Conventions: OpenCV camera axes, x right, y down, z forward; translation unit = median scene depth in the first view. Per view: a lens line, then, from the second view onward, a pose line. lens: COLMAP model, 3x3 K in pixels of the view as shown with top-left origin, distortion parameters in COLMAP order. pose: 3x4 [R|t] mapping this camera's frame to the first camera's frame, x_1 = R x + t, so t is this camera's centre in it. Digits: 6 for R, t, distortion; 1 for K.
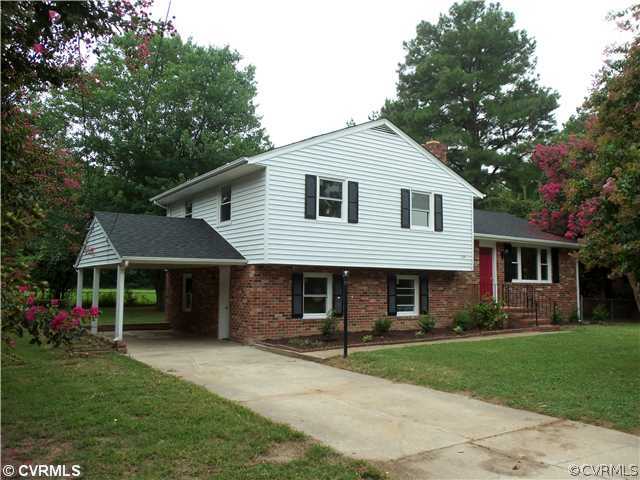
lens RADIAL K [[556.2, 0, 320.0], [0, 556.2, 240.0], [0, 0, 1]] dist [-0.007230, 0.001403]
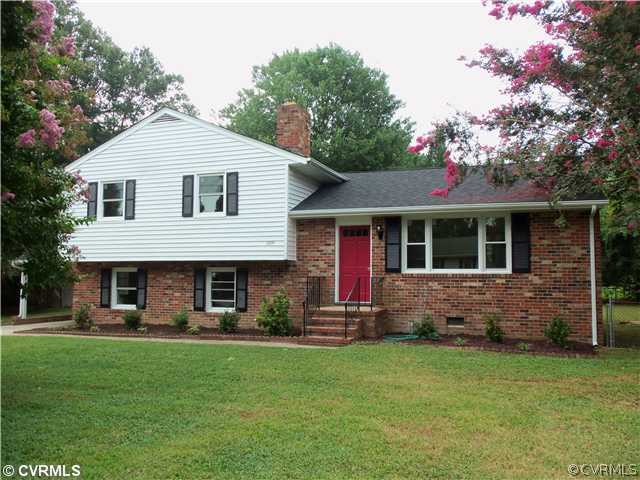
lens RADIAL K [[510.2, 0, 320.4], [0, 510.2, 255.7], [0, 0, 1]] dist [0.001500, 0.001279]
pose [[0.571118, -0.048481, -0.819435, 0.921856], [0.065649, 0.997754, -0.013276, 0.065056], [0.818239, -0.046213, 0.573018, 0.650514]]
